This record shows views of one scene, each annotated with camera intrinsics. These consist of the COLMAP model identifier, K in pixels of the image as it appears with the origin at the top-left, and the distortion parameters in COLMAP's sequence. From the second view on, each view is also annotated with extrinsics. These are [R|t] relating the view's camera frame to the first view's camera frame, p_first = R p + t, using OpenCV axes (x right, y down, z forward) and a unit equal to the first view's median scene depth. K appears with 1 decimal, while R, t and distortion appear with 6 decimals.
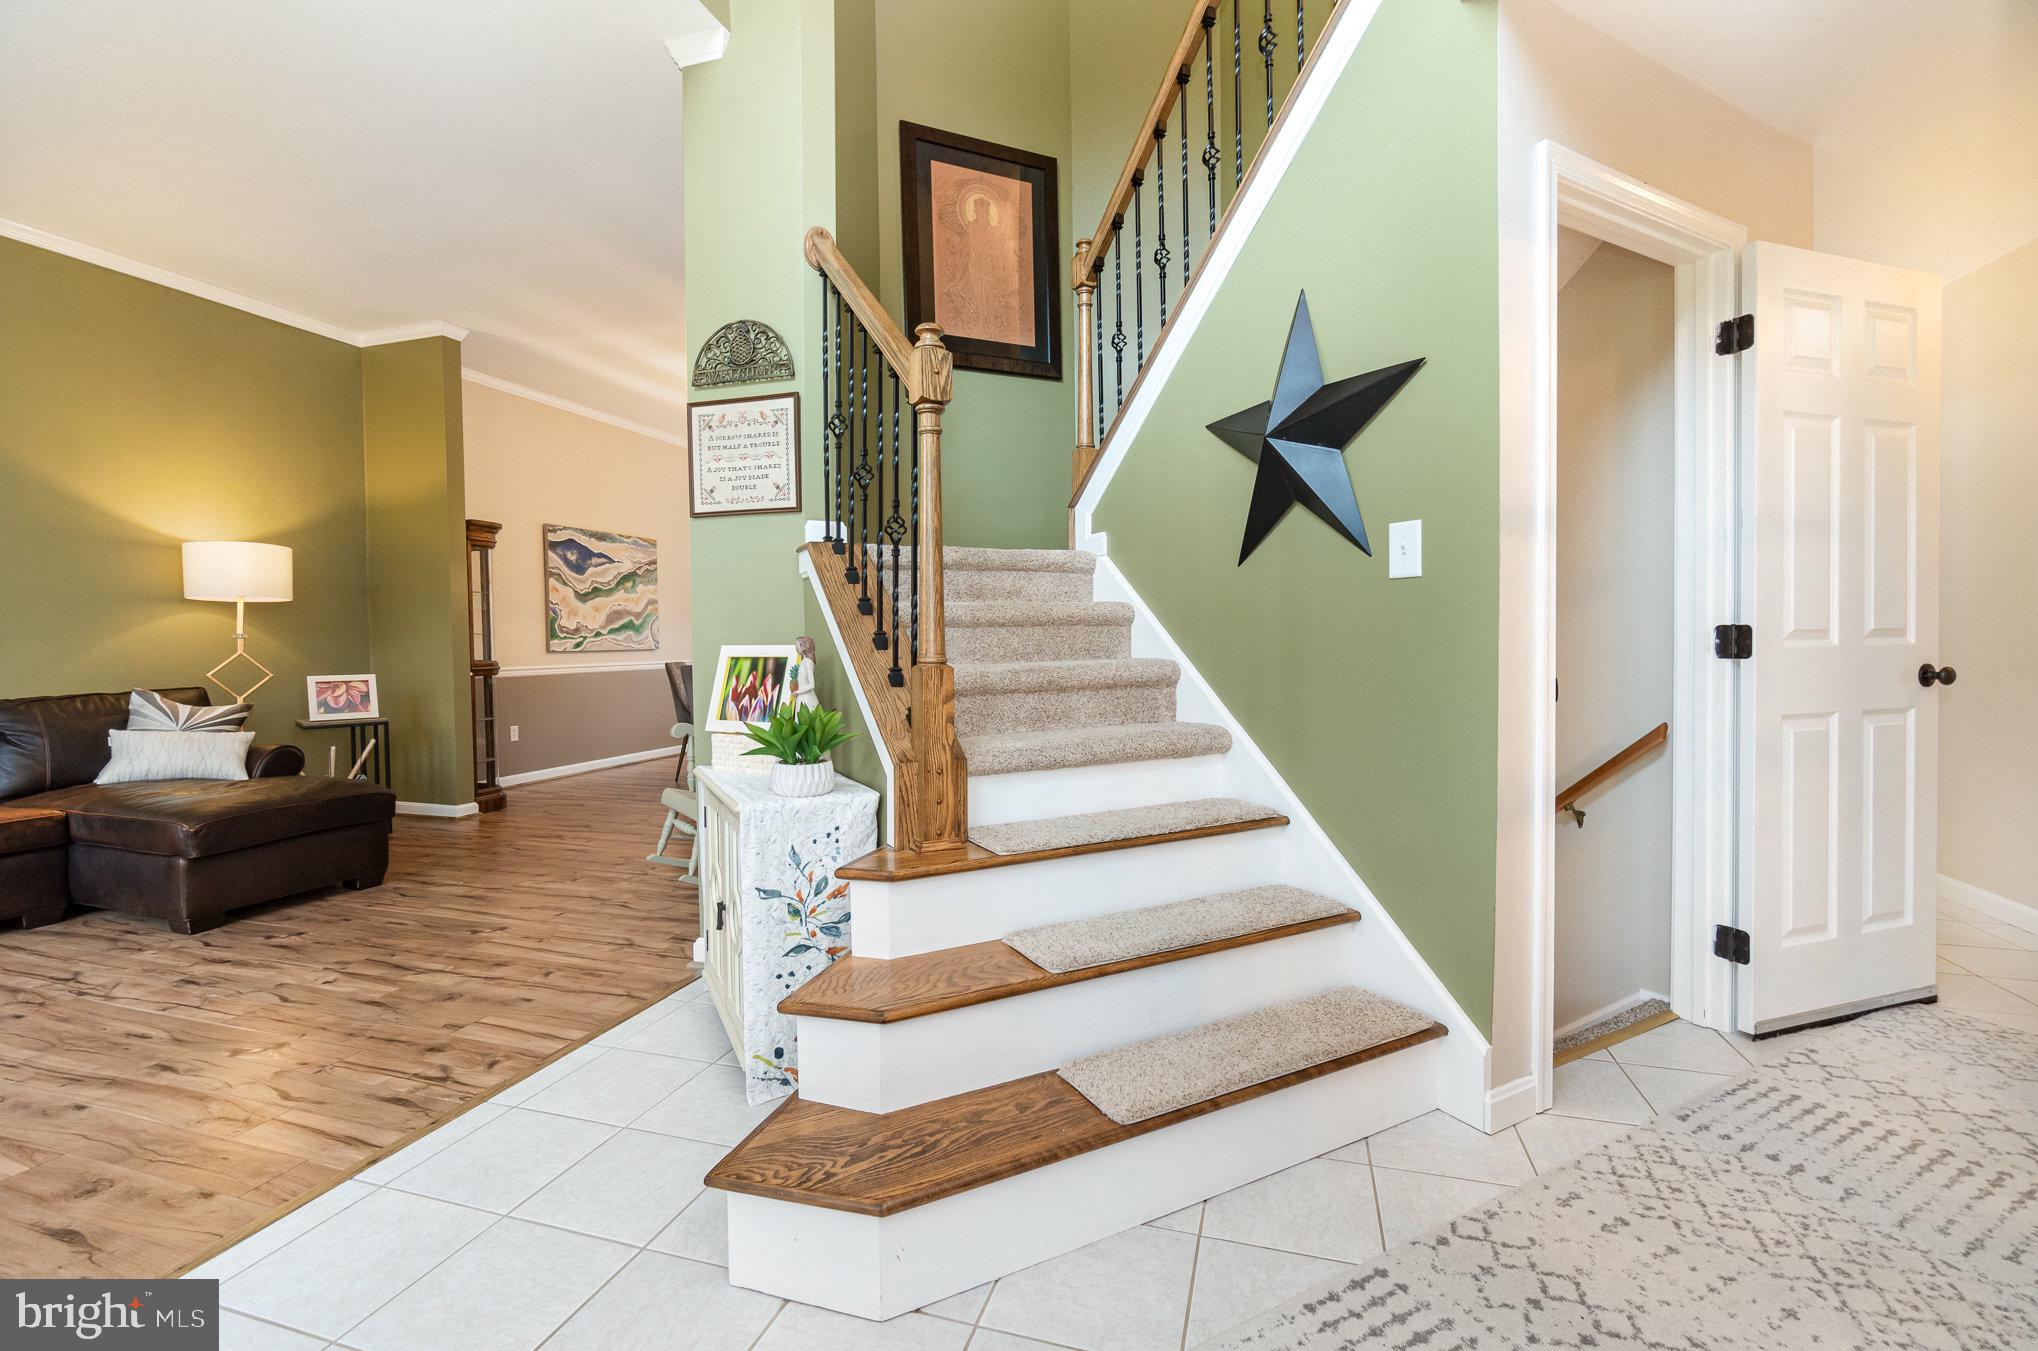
lens RADIAL K [[885.2, 0, 1017.4], [0, 885.2, 670.4], [0, 0, 1]] dist [0.001217, -0.000062]
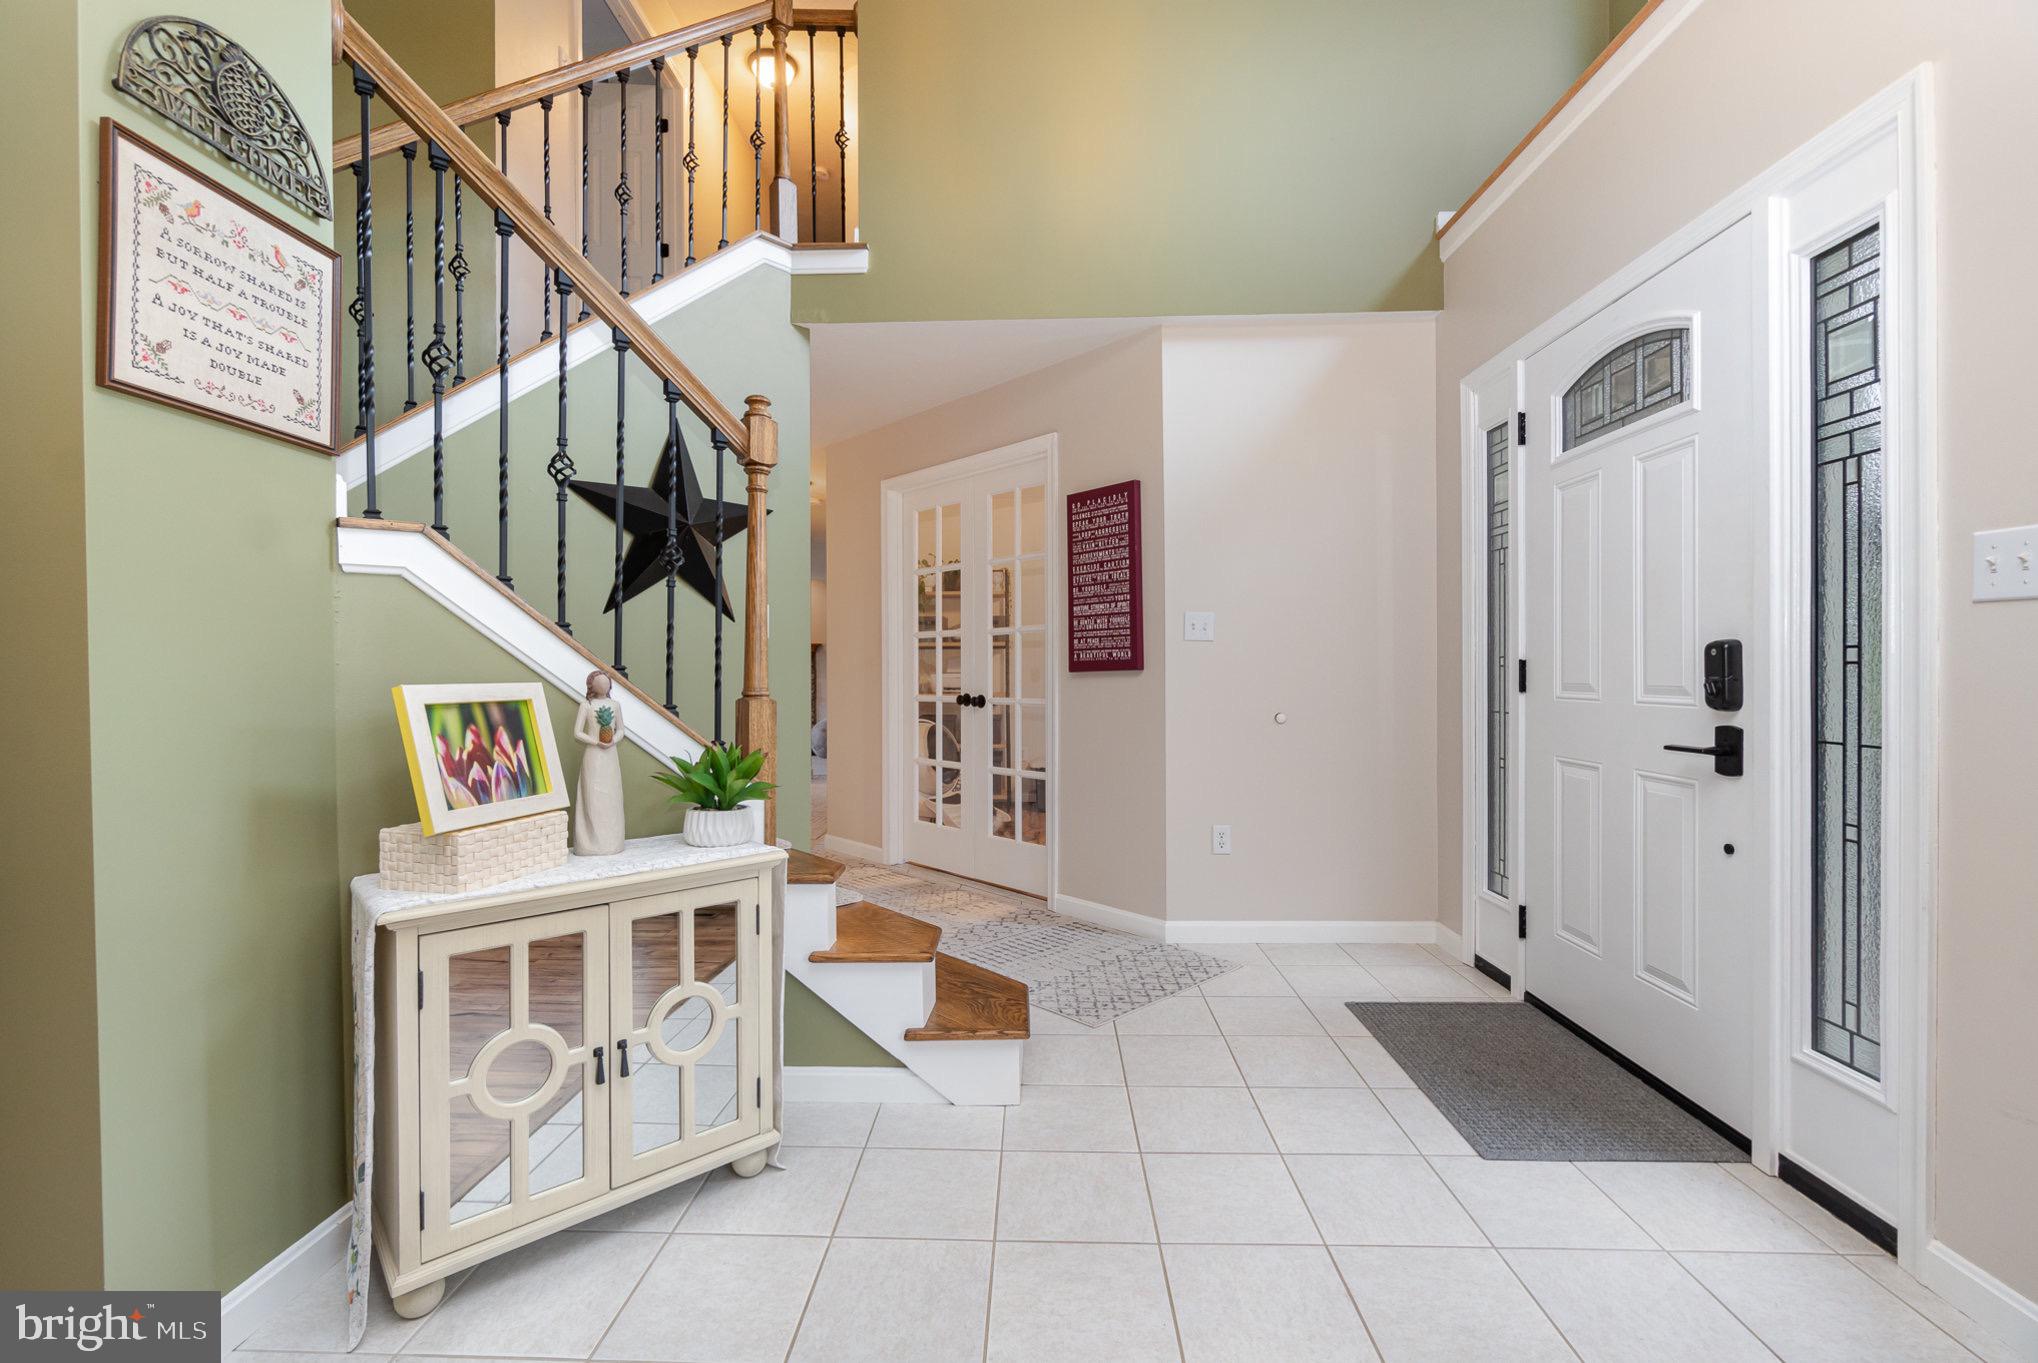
lens RADIAL K [[885.2, 0, 1019.5], [0, 885.2, 671.4], [0, 0, 1]] dist [0.001217, -0.000062]
pose [[-0.275663, 0.003618, 0.961248, -0.930867], [0.031302, 0.999496, 0.005215, -0.026054], [-0.960745, 0.031526, -0.275637, 0.729096]]
